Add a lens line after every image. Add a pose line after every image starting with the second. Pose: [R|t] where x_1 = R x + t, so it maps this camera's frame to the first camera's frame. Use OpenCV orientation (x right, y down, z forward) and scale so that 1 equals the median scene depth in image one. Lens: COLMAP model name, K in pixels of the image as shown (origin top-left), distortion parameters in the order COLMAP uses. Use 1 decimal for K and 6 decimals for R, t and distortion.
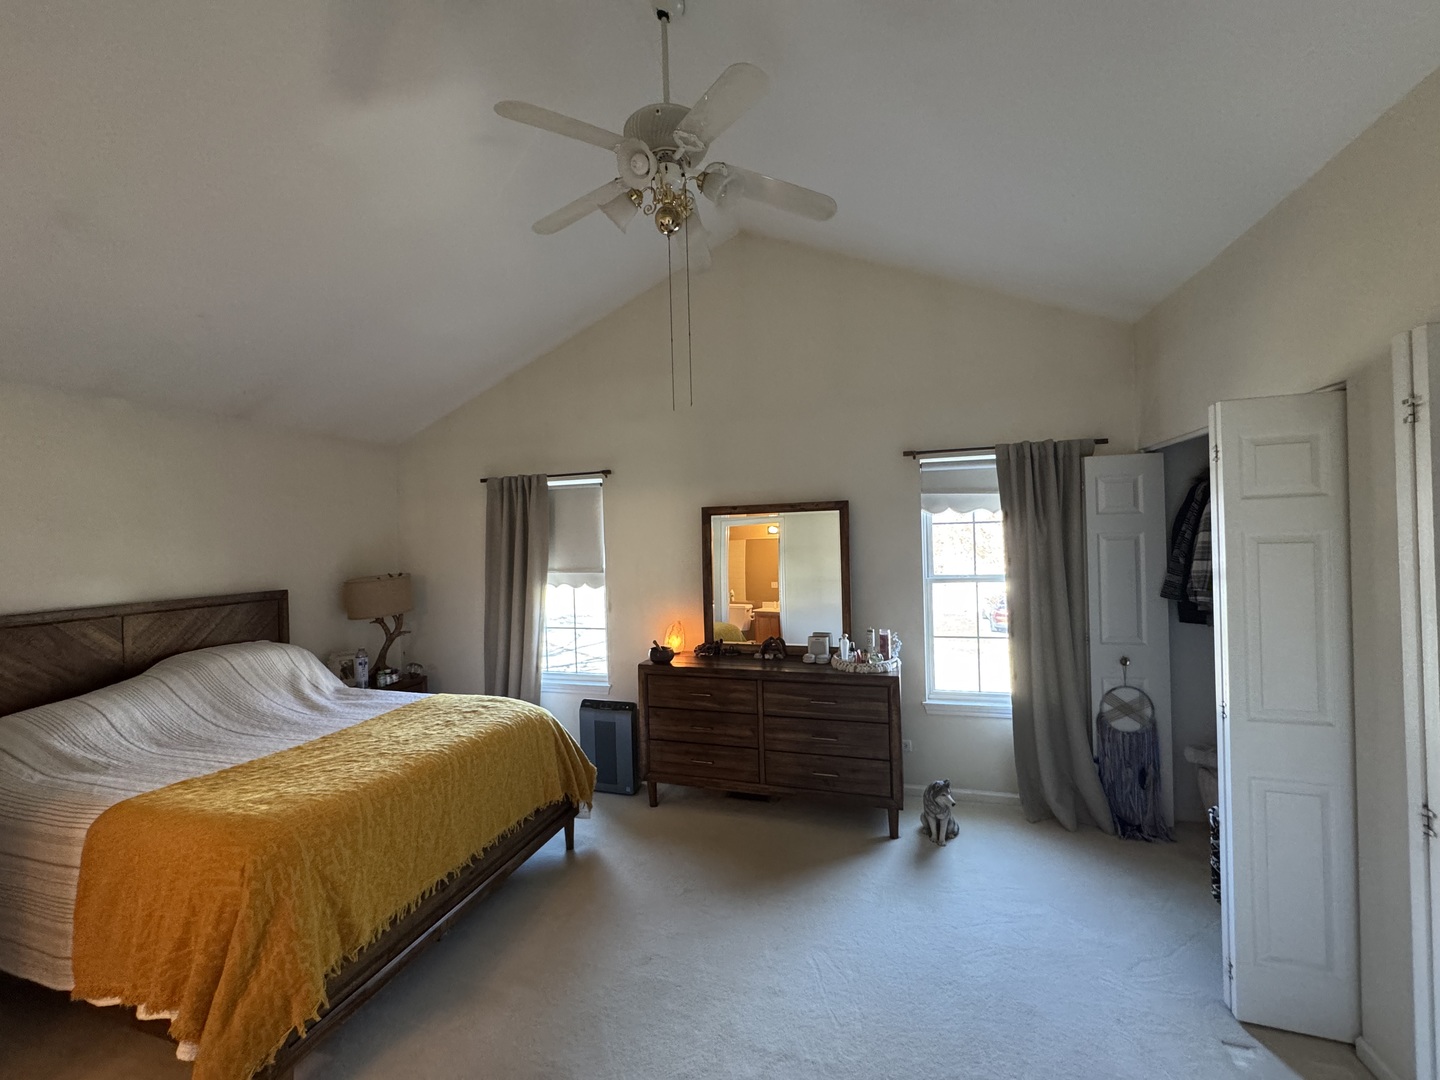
lens RADIAL K [[581.0, 0, 720.0], [0, 581.0, 540.0], [0, 0, 1]] dist [0.000551, -0.000422]
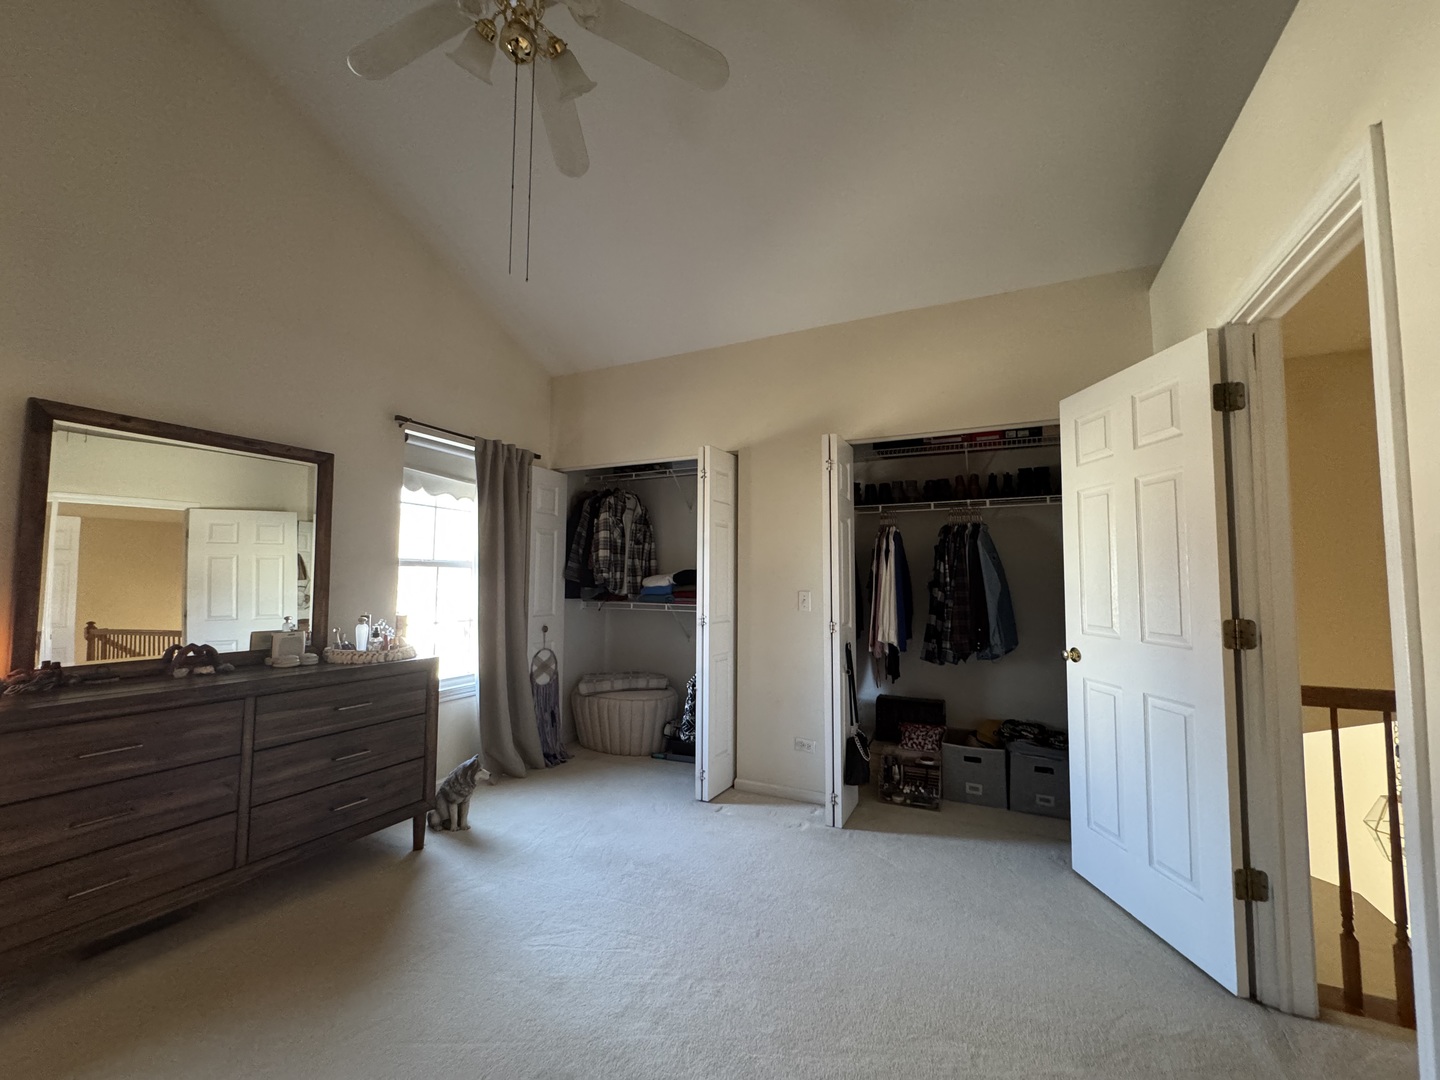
lens RADIAL K [[577.0, 0, 720.0], [0, 577.0, 540.0], [0, 0, 1]] dist [0.001873, 0.000196]
pose [[0.158259, 0.100025, 0.982318, -0.486326], [-0.006658, 0.994941, -0.100238, 0.131225], [-0.987375, 0.009323, 0.158125, 0.393716]]
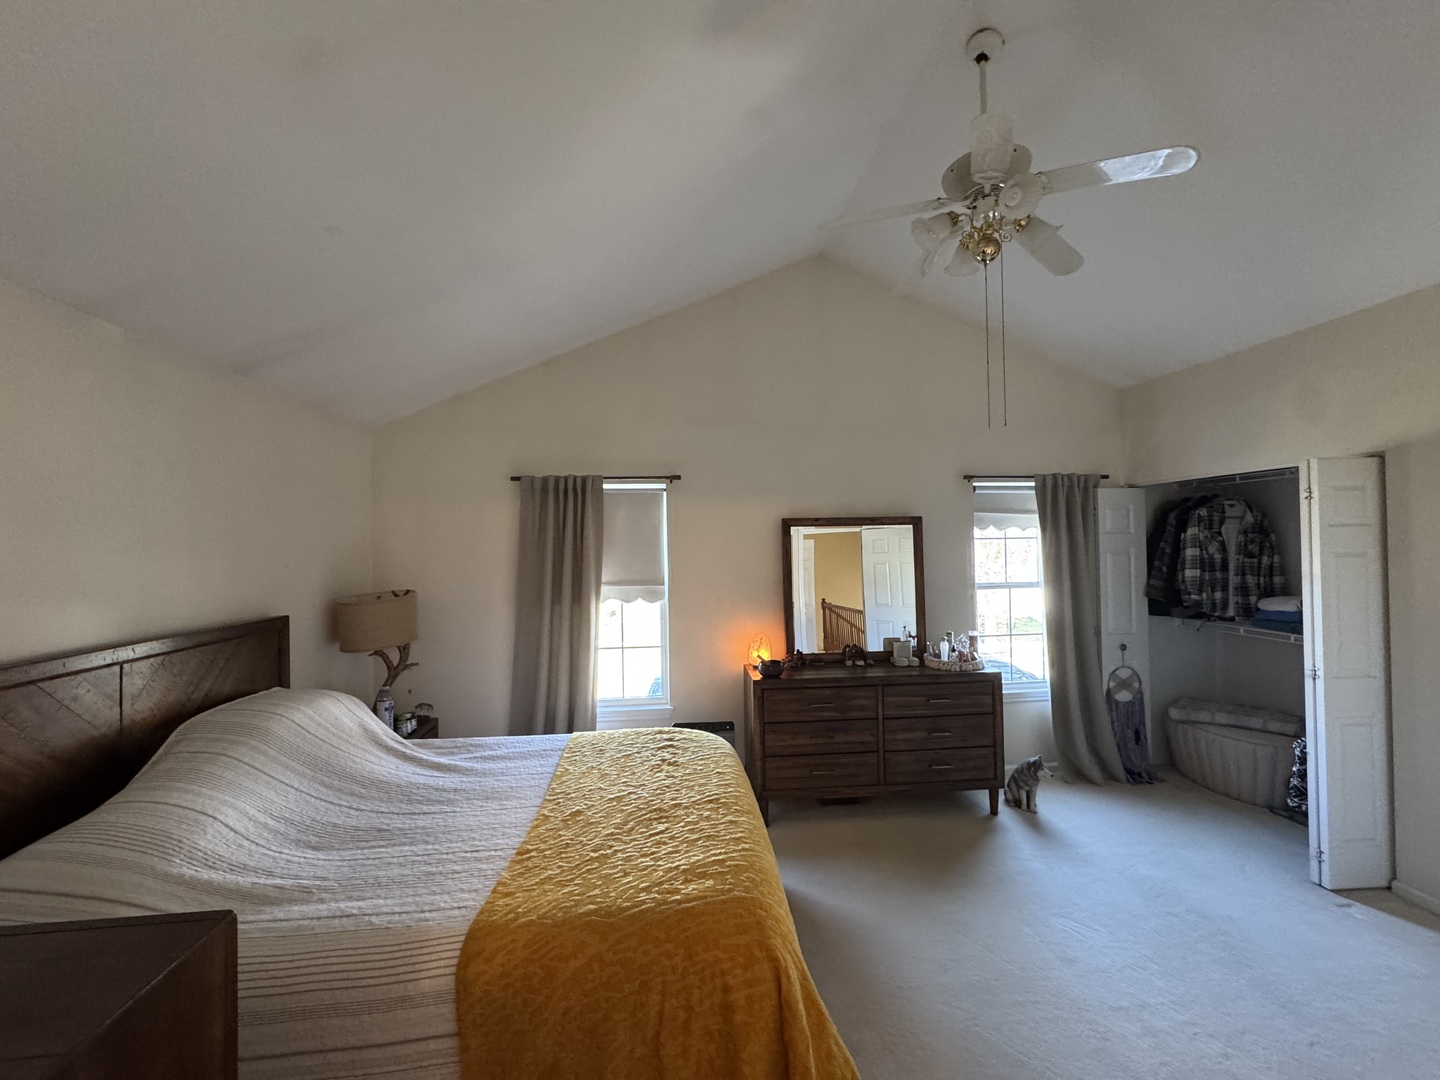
lens RADIAL K [[581.0, 0, 720.0], [0, 581.0, 540.0], [0, 0, 1]] dist [0.000551, -0.000422]
pose [[0.921480, 0.015181, 0.388129, -0.607313], [-0.007327, 0.999738, -0.021707, 0.004001], [-0.388357, 0.017159, 0.921349, 0.142090]]
